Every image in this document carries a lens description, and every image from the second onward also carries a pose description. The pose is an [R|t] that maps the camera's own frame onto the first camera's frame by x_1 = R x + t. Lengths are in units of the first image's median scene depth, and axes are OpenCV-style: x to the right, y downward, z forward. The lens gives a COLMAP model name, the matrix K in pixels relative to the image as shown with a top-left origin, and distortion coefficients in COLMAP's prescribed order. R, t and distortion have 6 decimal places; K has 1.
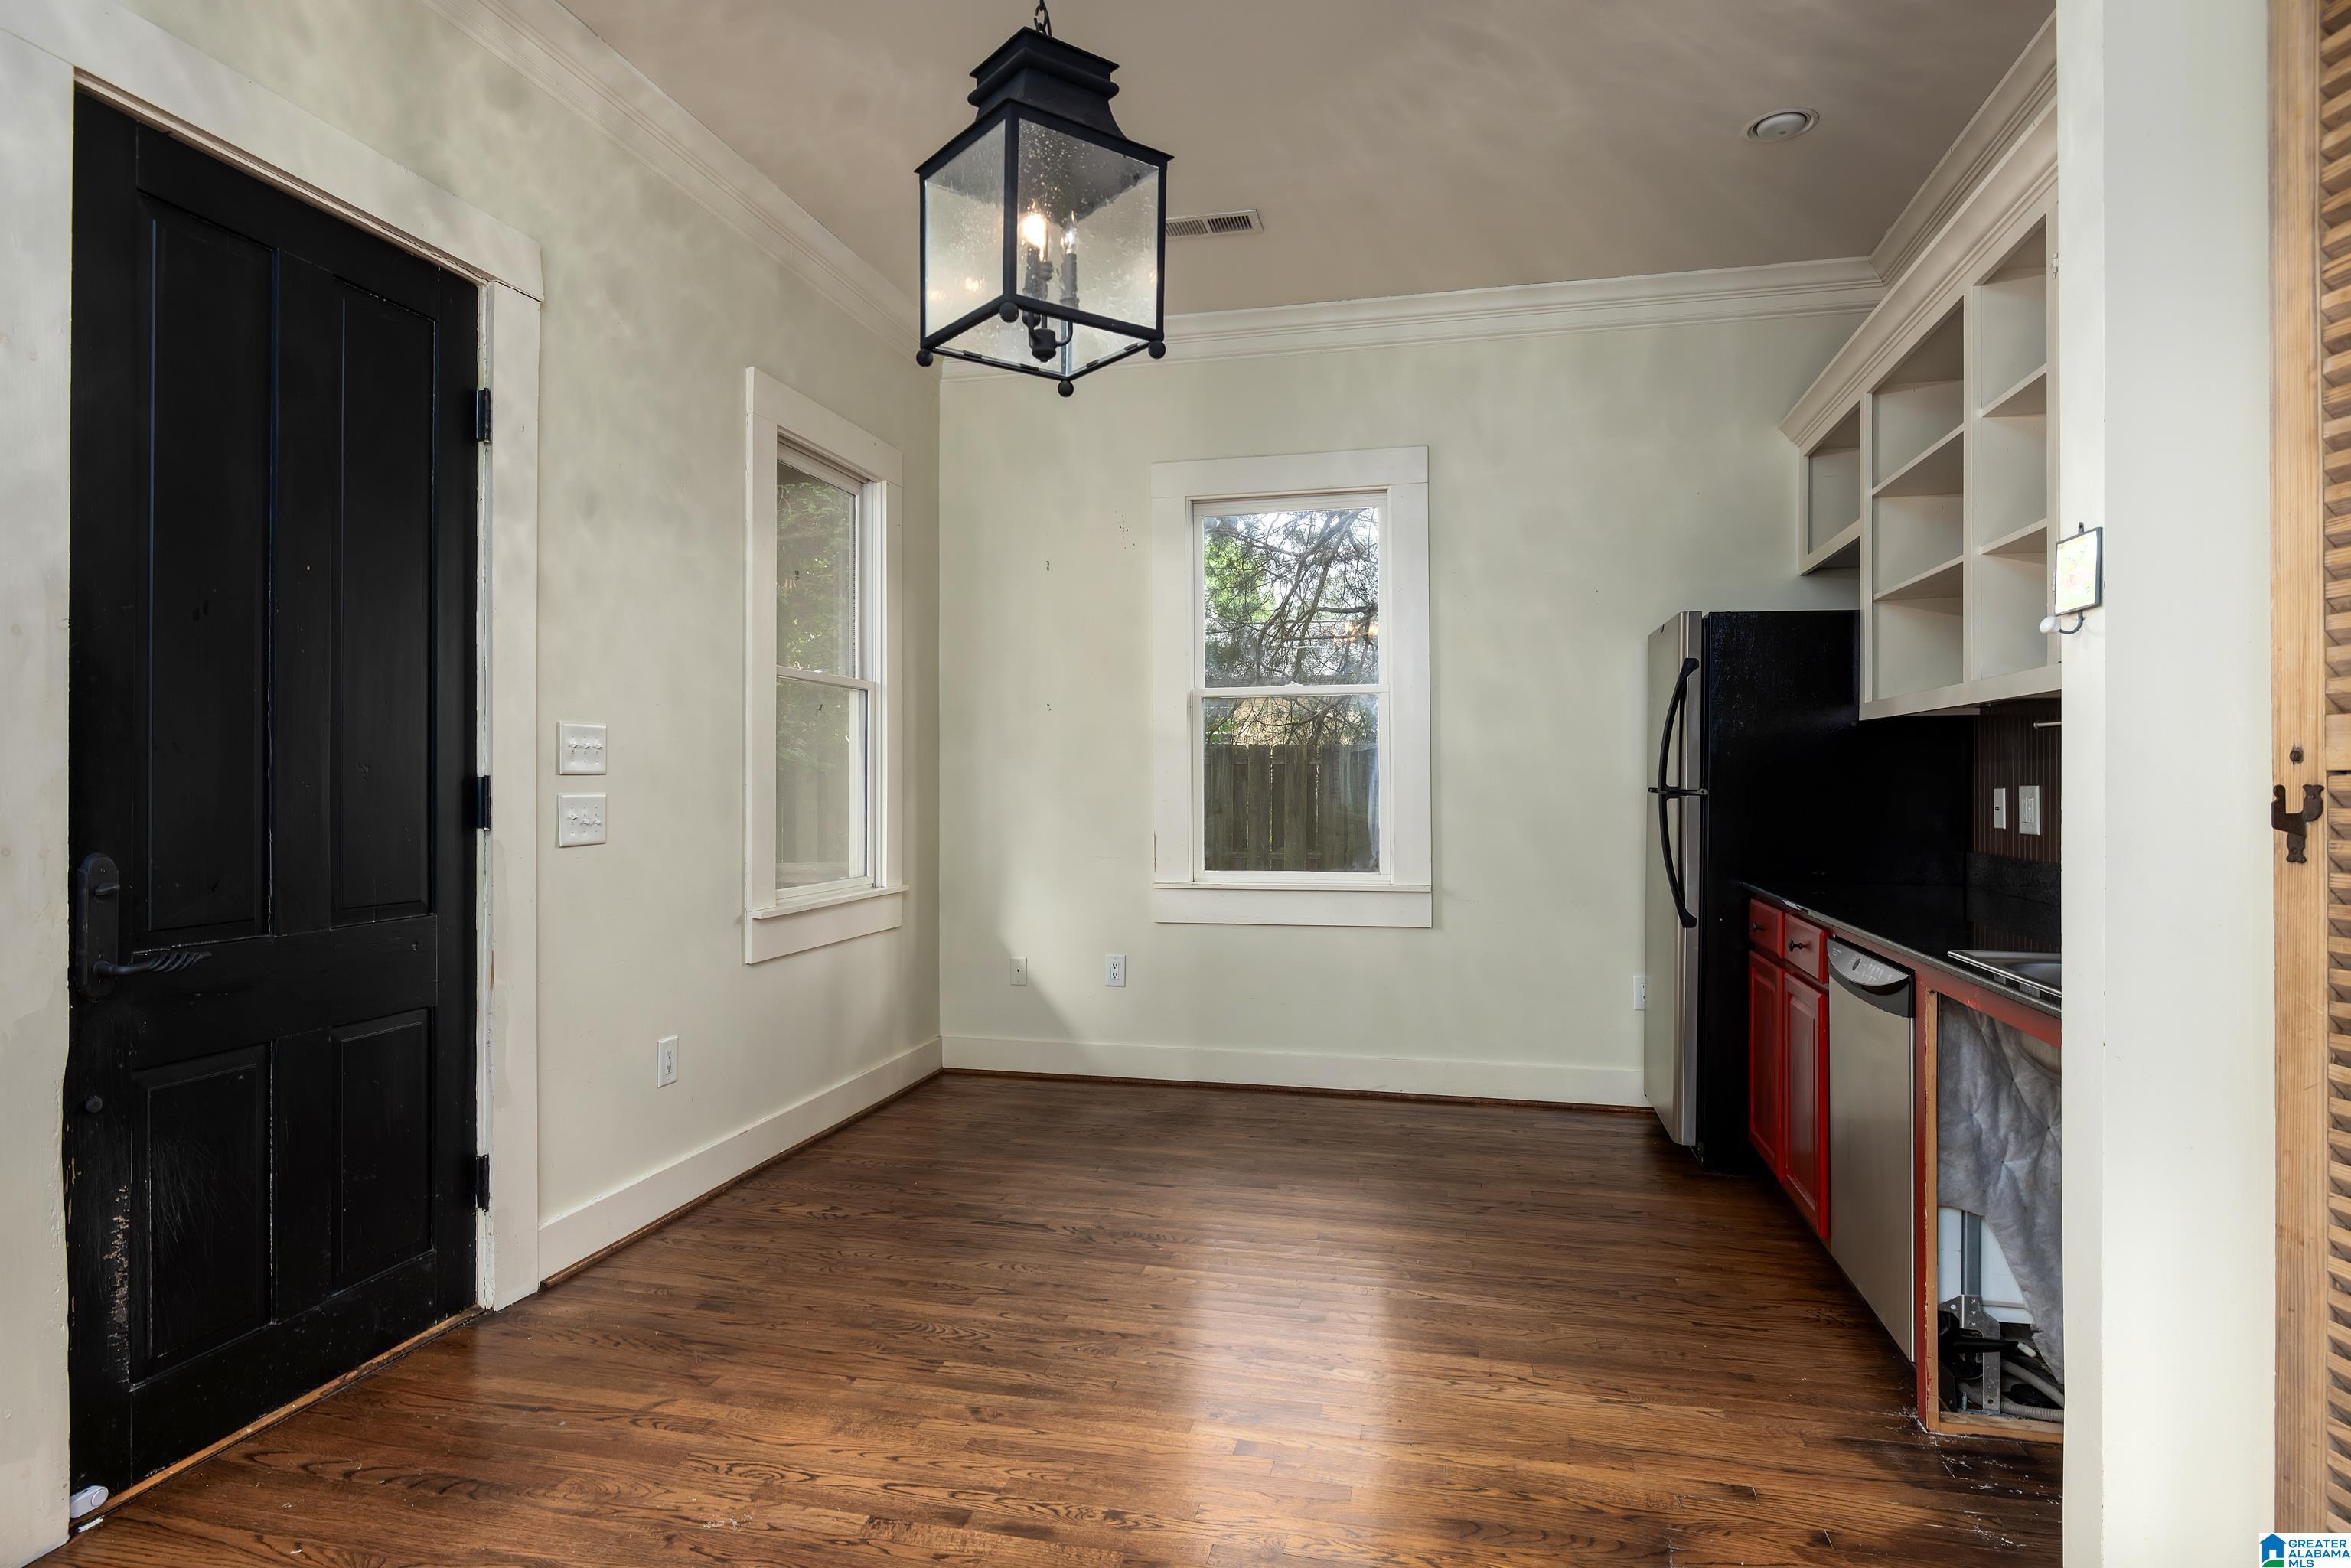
lens RADIAL K [[1330.1, 0, 1175.5], [0, 1330.1, 784.0], [0, 0, 1]] dist [-0.000286, -0.000103]
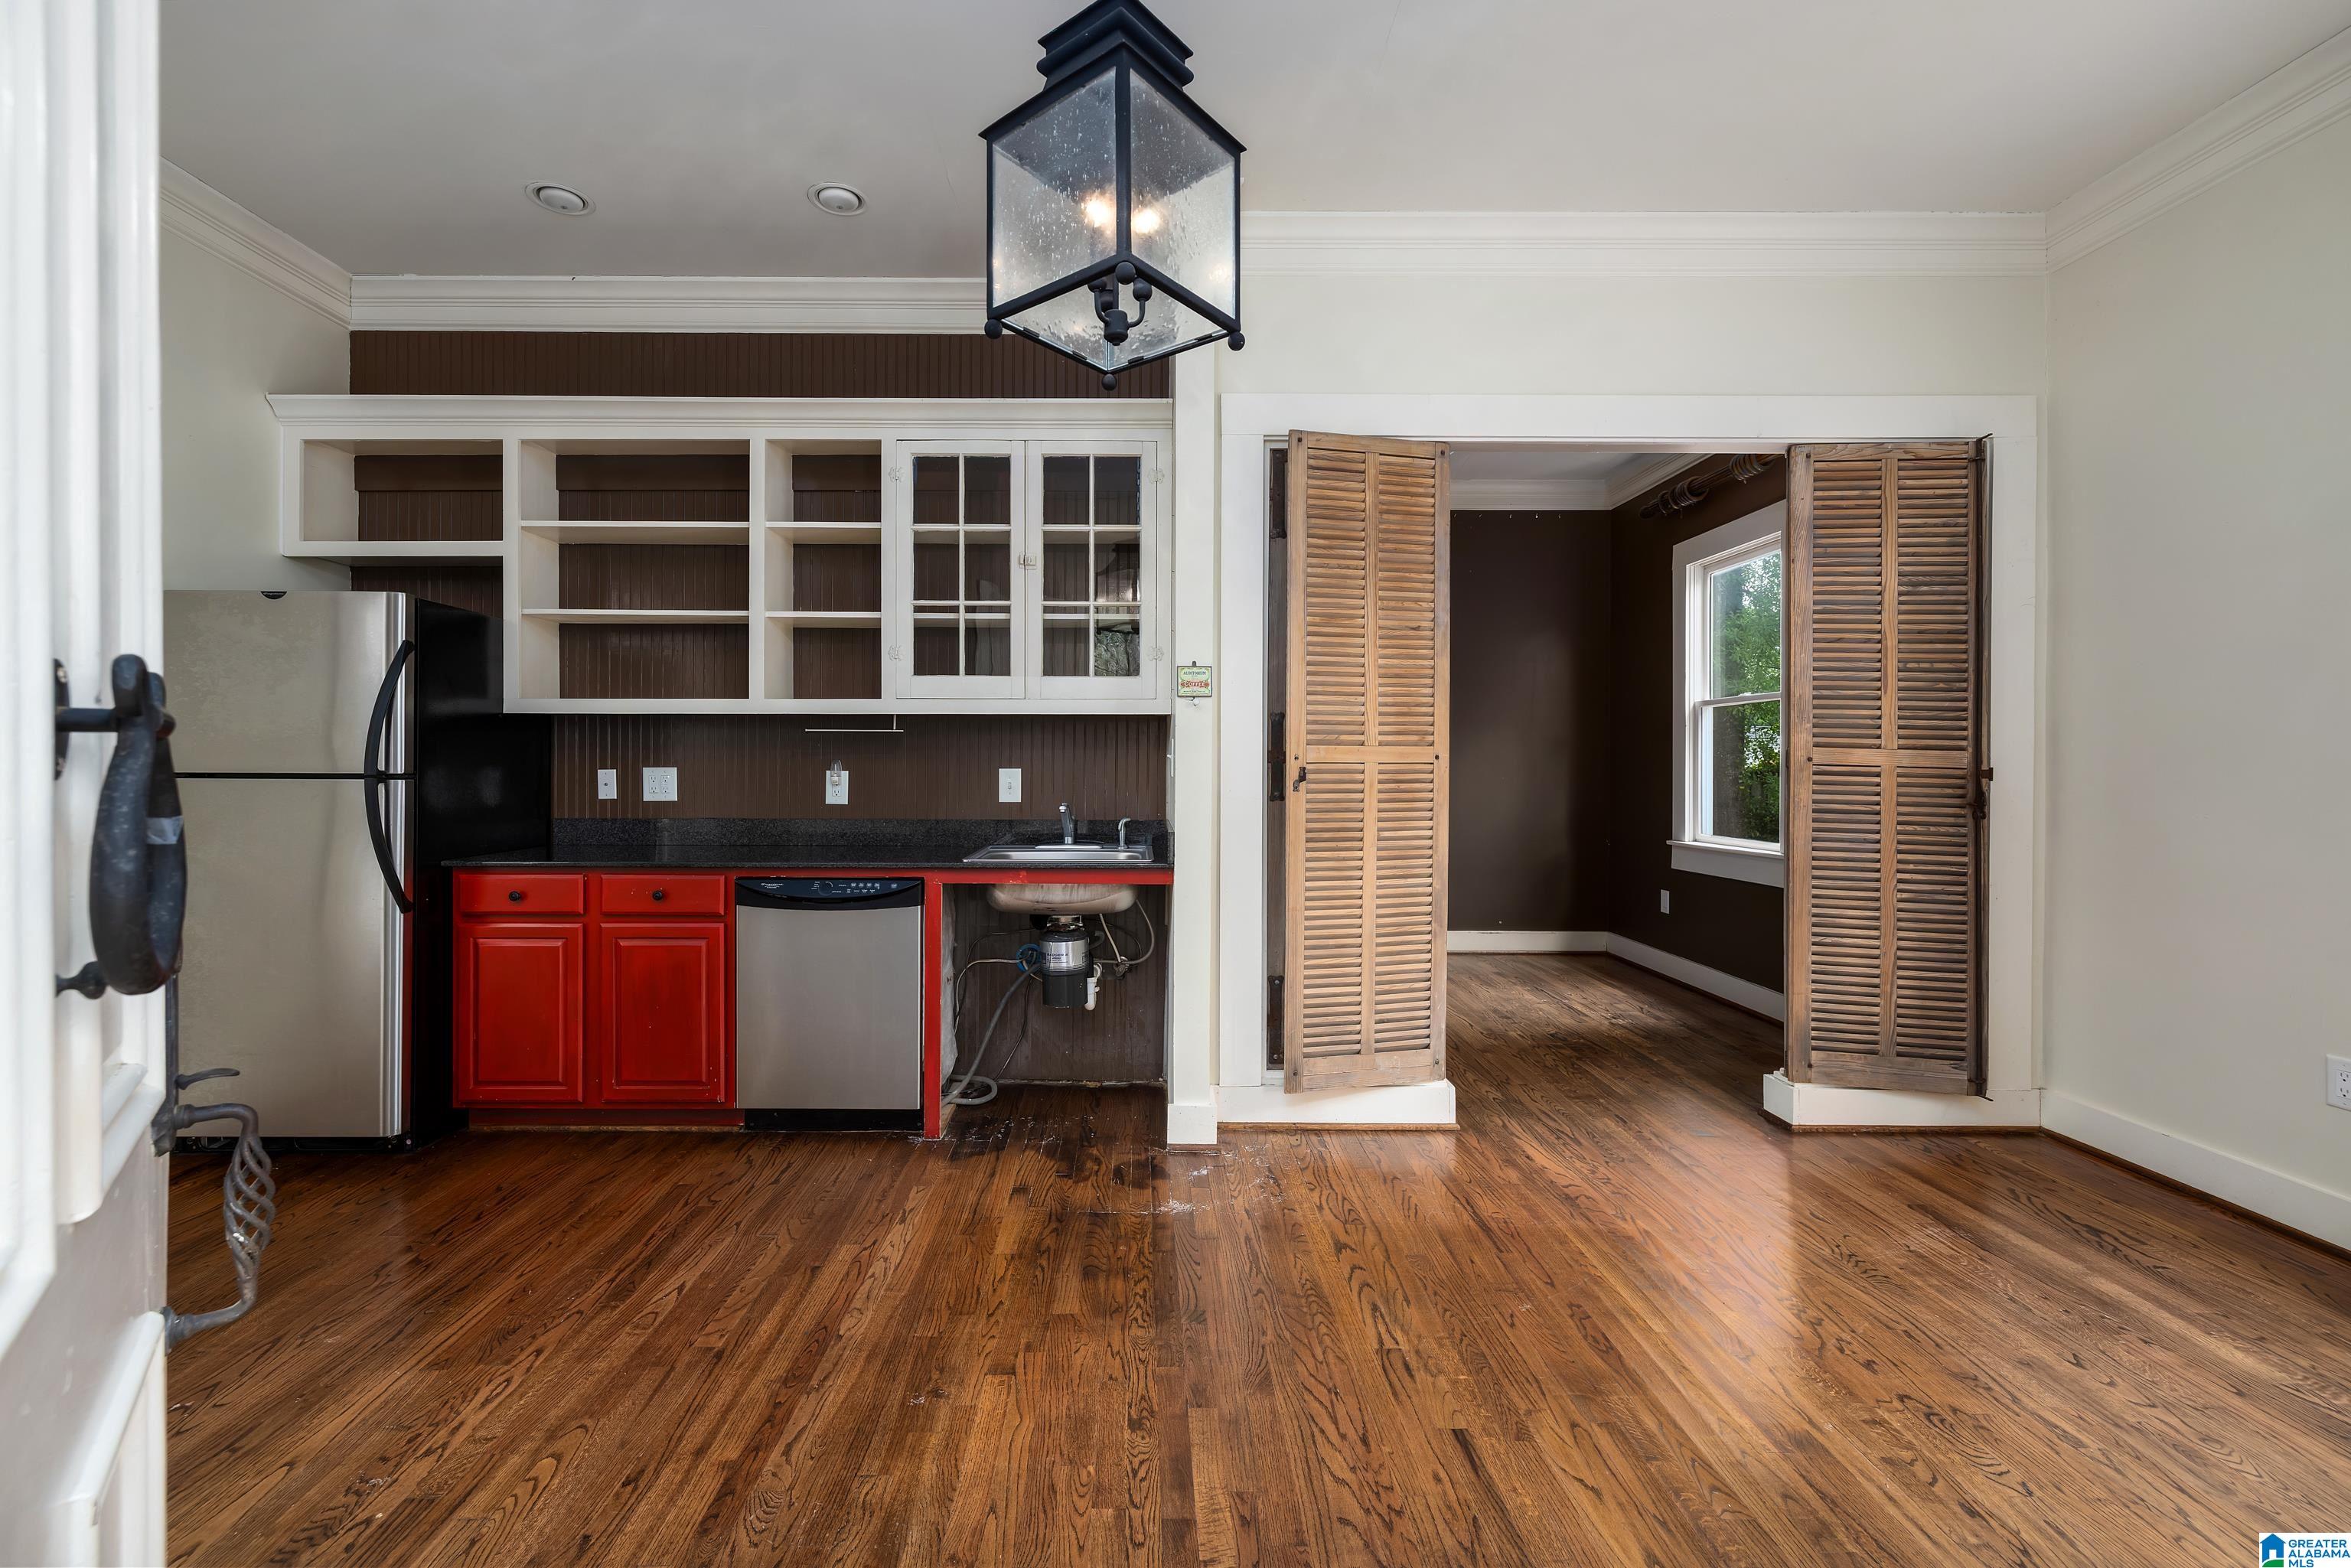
lens RADIAL K [[965.8, 0, 1162.4], [0, 965.8, 780.6], [0, 0, 1]] dist [-0.000403, 0.000015]
pose [[-0.238512, -0.011237, 0.971075, -0.684233], [0.002328, 0.999924, 0.012143, 0.002582], [-0.971137, 0.005157, -0.238467, 0.965392]]
